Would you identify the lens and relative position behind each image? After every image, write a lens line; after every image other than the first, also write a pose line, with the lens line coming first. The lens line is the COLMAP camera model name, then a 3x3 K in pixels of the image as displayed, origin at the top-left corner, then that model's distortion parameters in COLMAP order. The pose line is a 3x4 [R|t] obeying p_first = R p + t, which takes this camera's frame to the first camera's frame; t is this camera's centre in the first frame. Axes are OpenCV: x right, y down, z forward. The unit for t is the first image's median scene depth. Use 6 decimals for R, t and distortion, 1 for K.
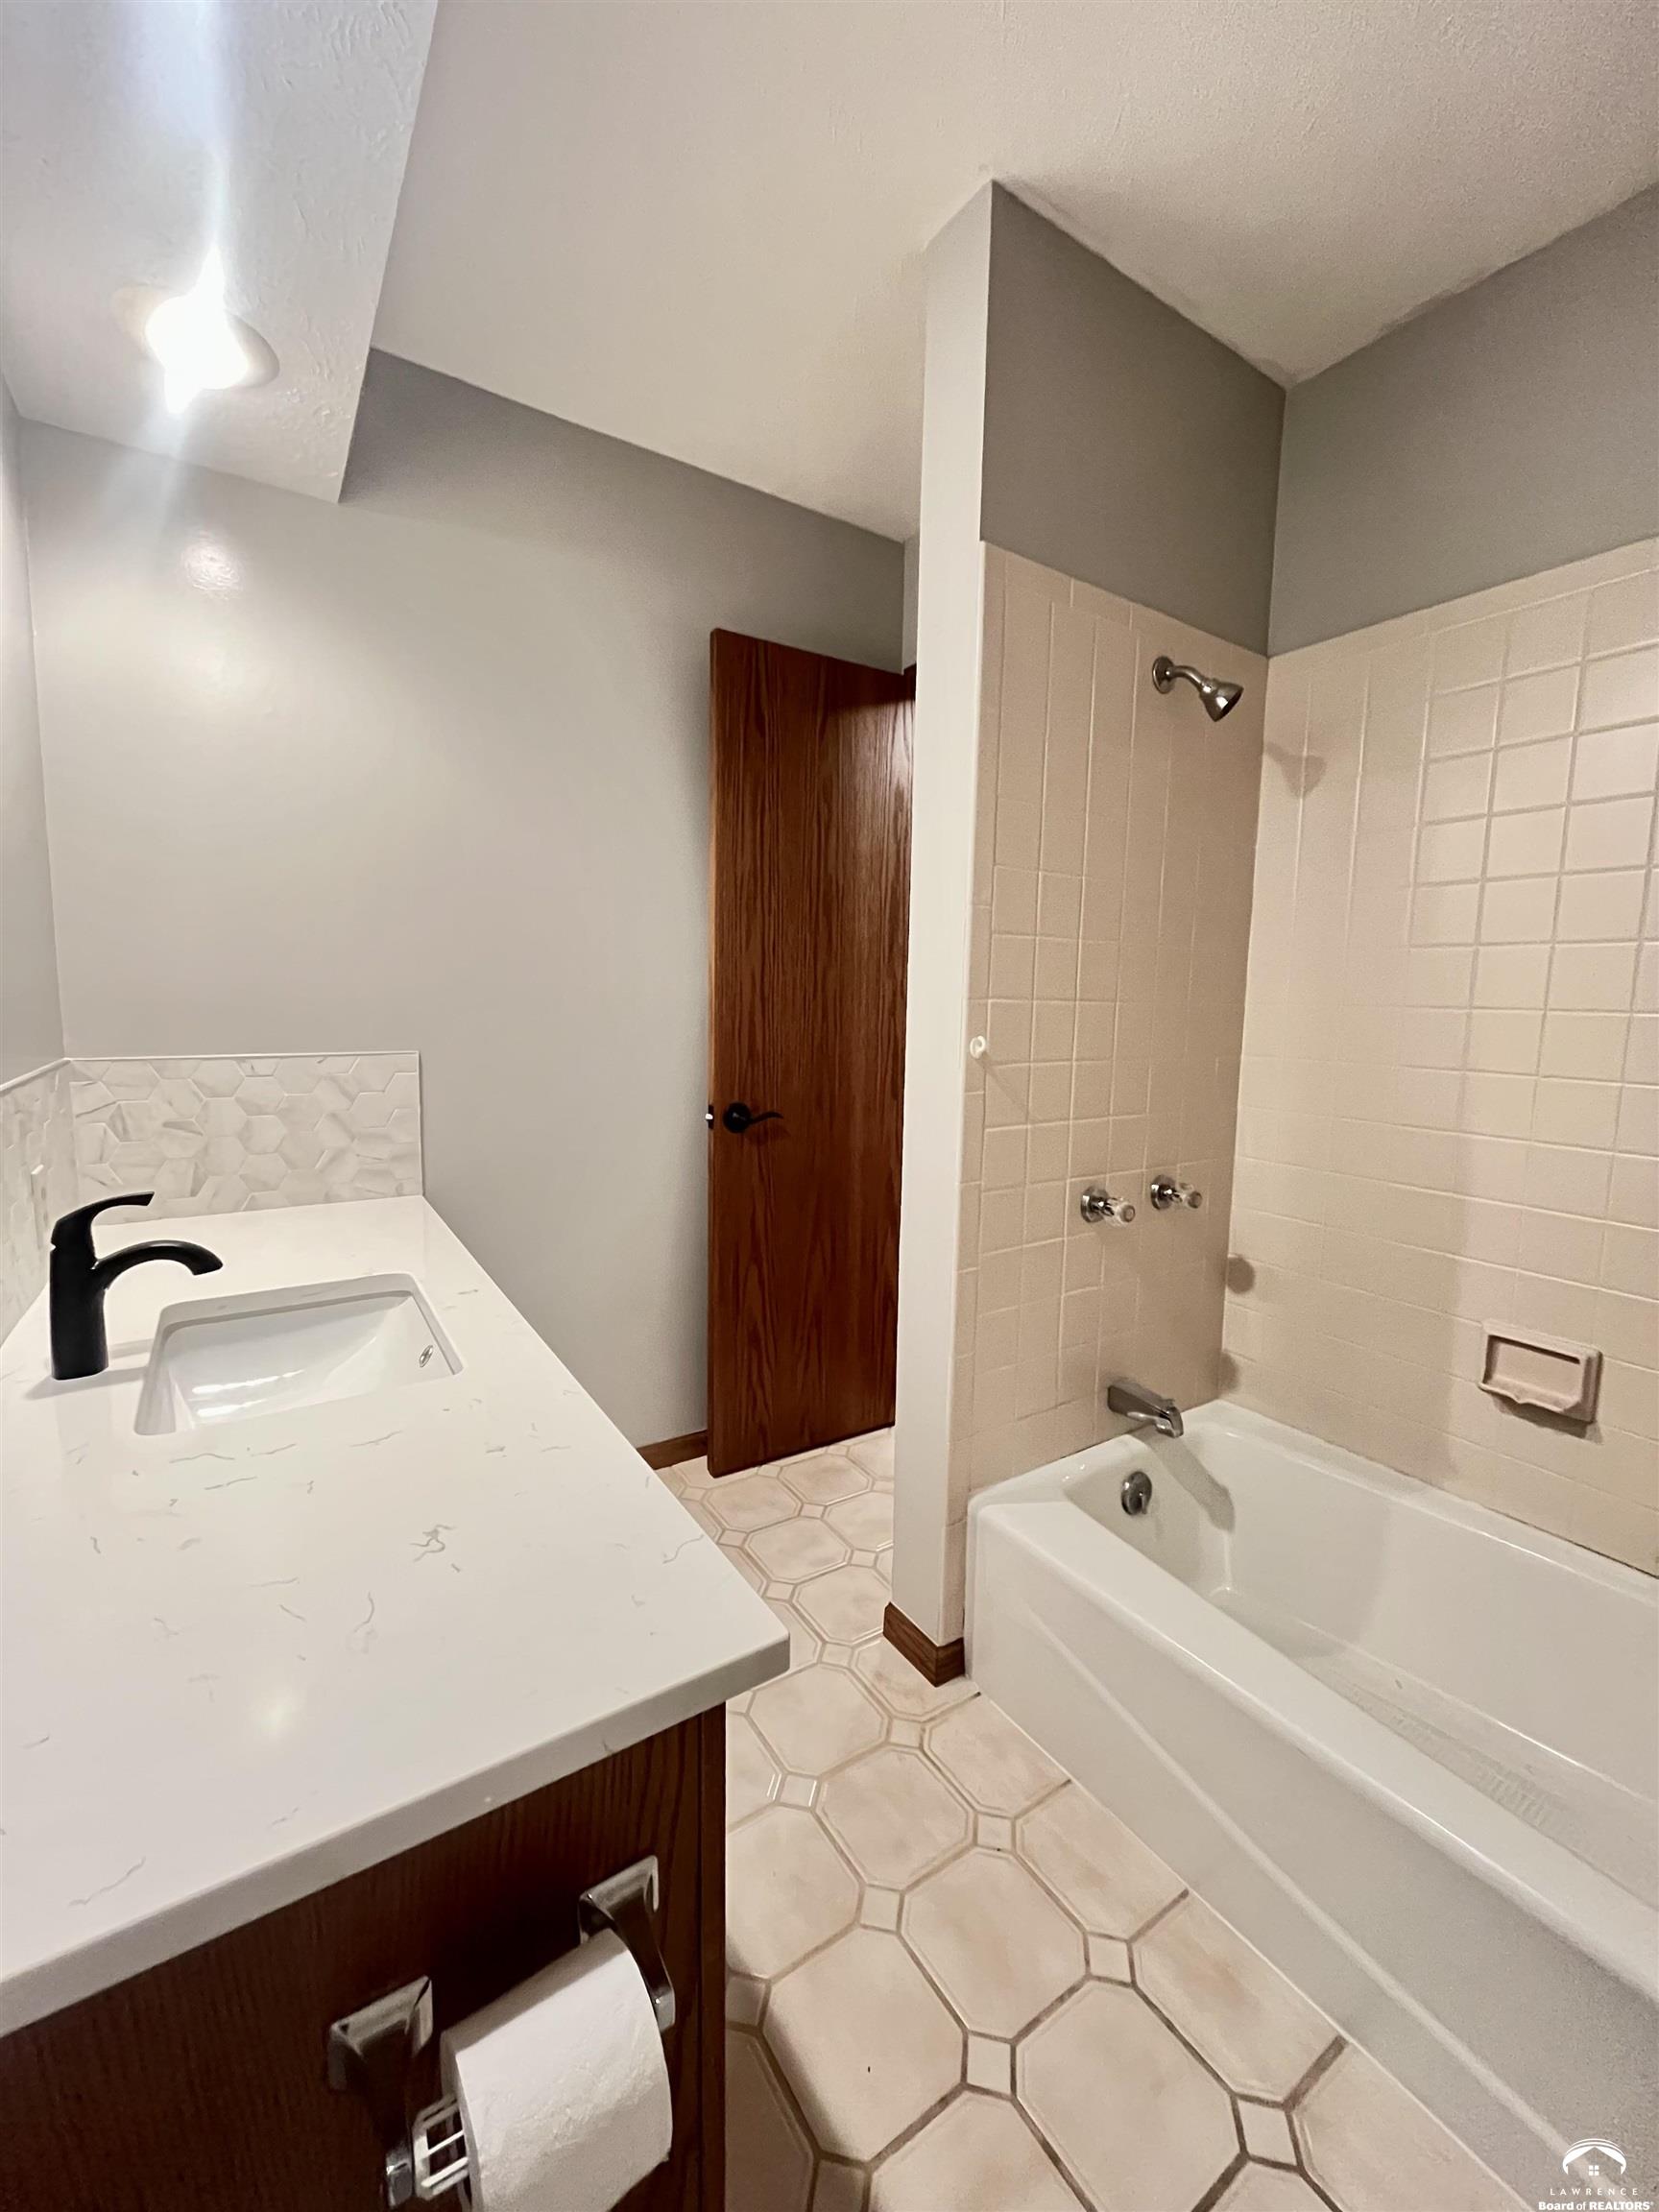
lens RADIAL K [[893.6, 0, 809.0], [0, 893.6, 1097.3], [0, 0, 1]] dist [-0.005698, 0.000533]
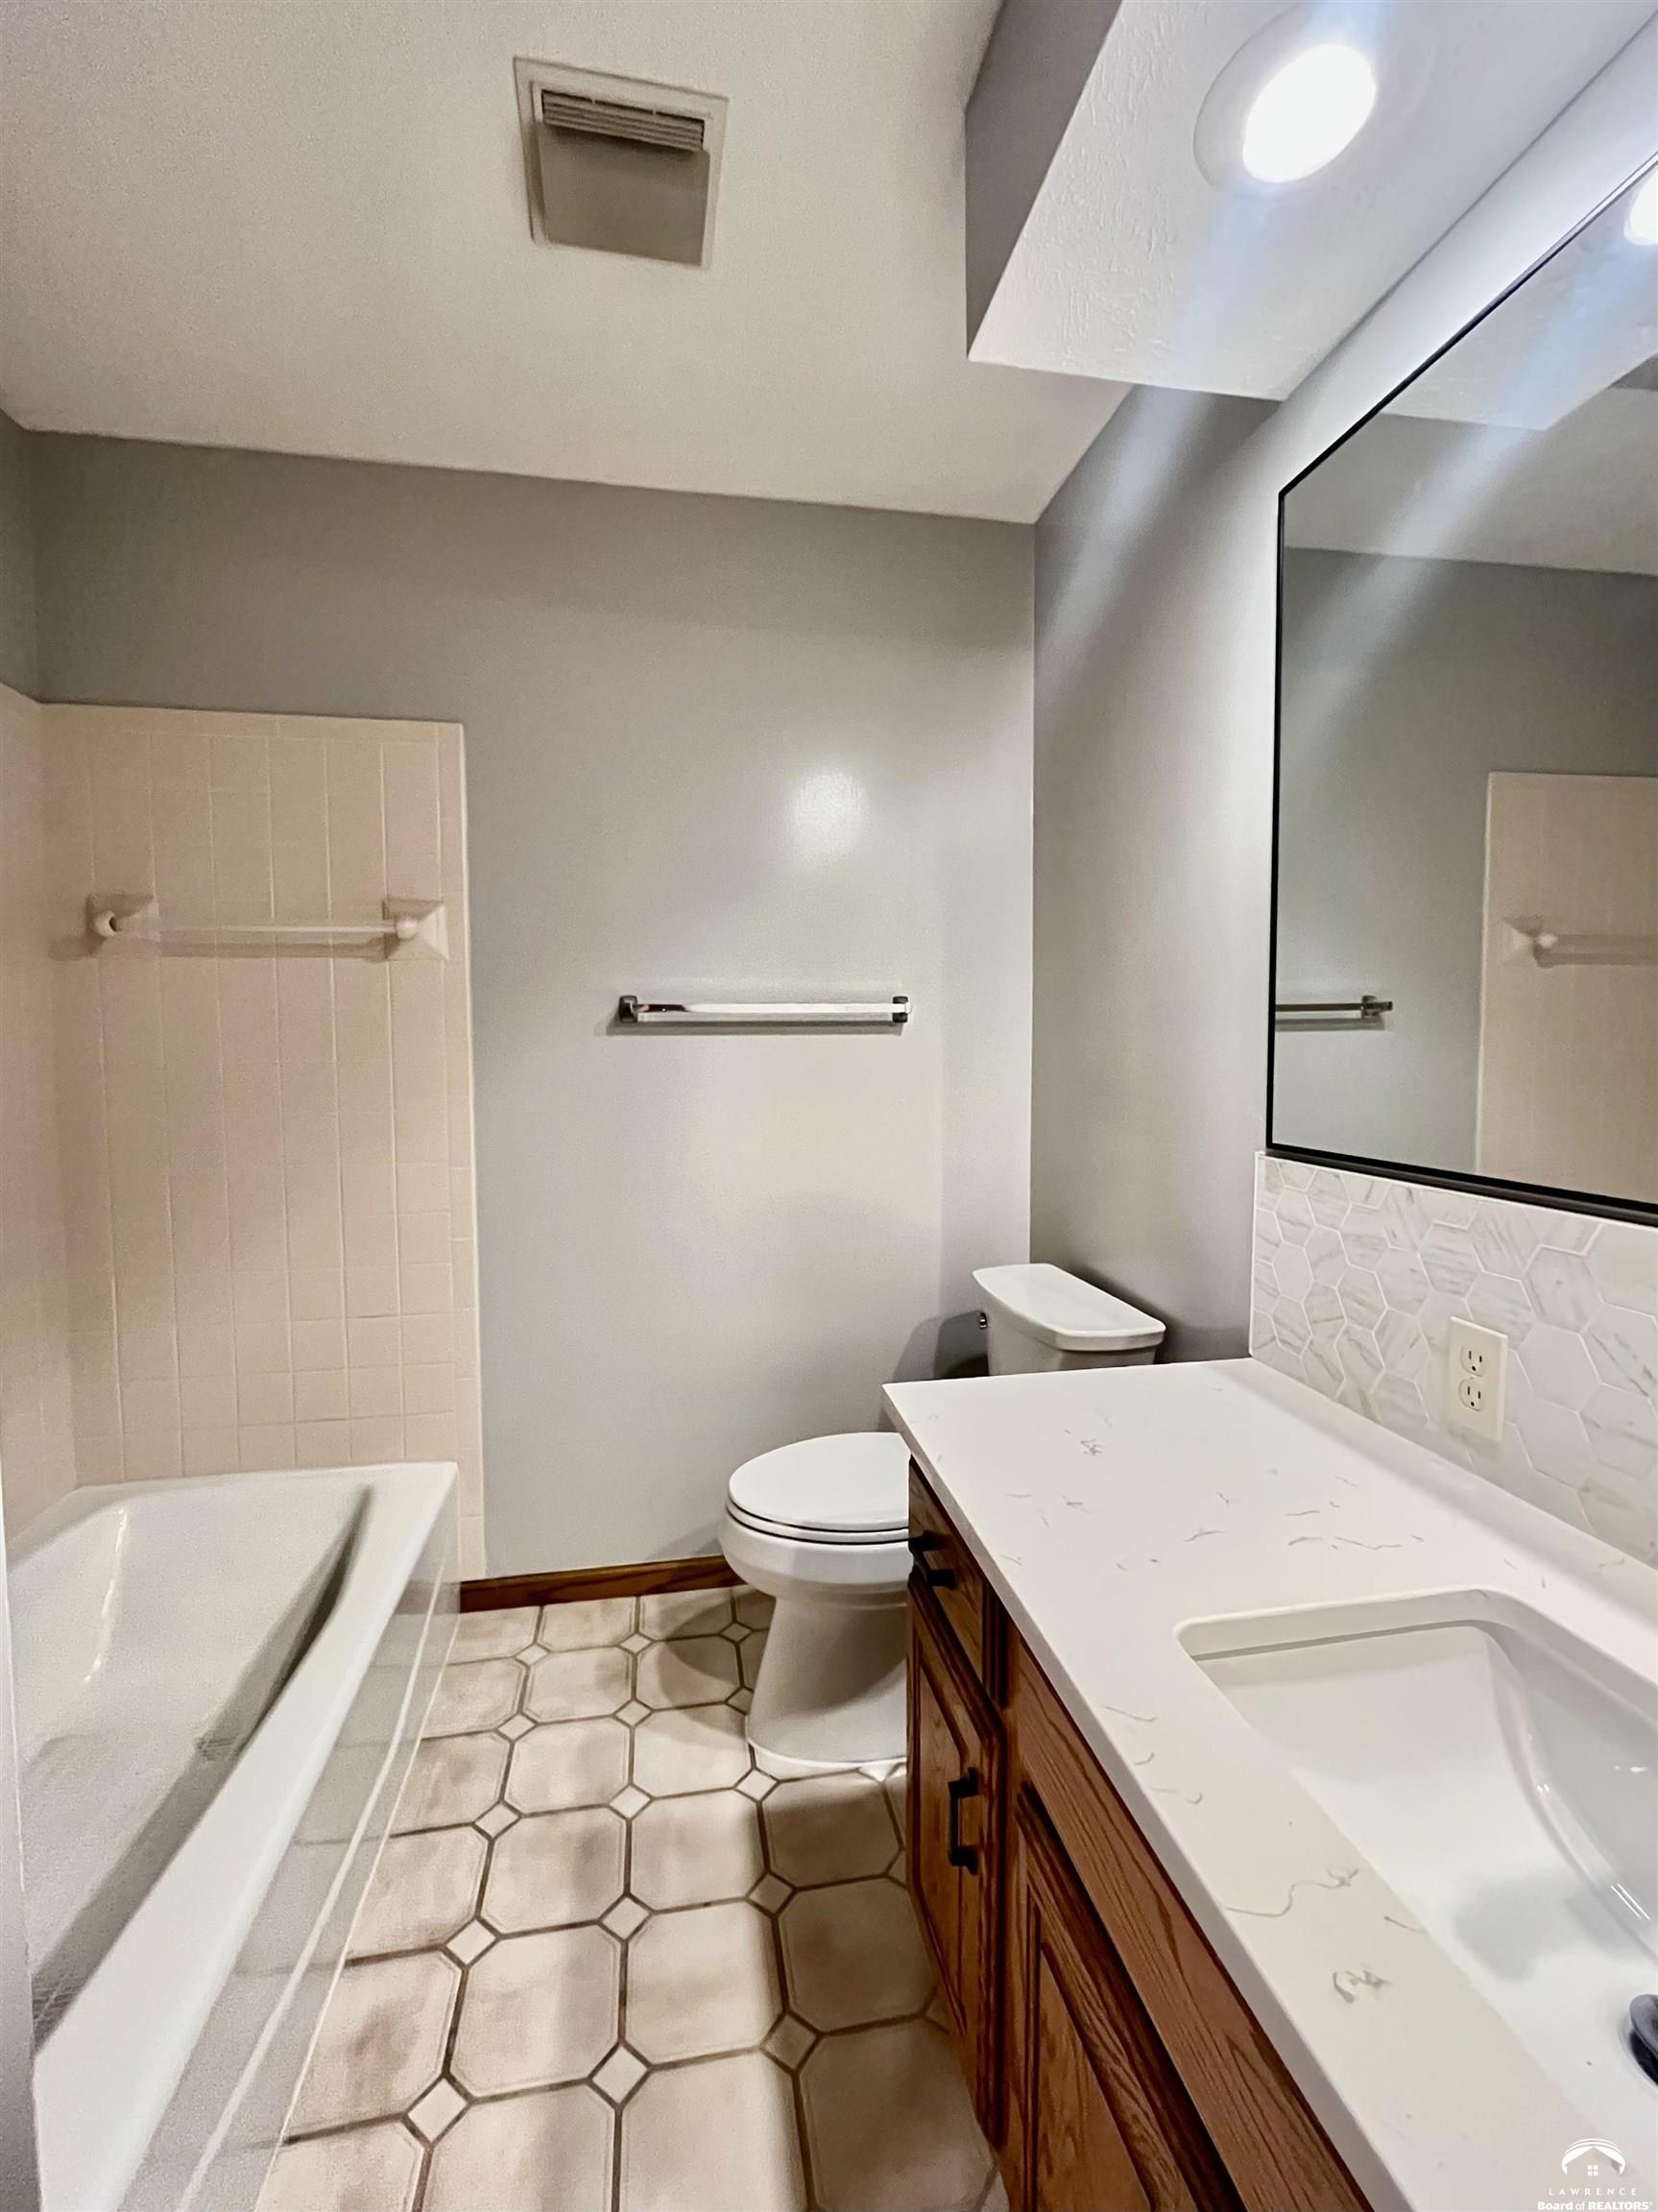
lens RADIAL K [[940.4, 0, 850.4], [0, 940.4, 1100.5], [0, 0, 1]] dist [-0.010817, -0.000292]
pose [[-0.937744, -0.028414, 0.346164, -0.240658], [0.034445, 0.984127, 0.174090, -0.138282], [-0.345616, 0.175175, -0.921880, 1.030360]]
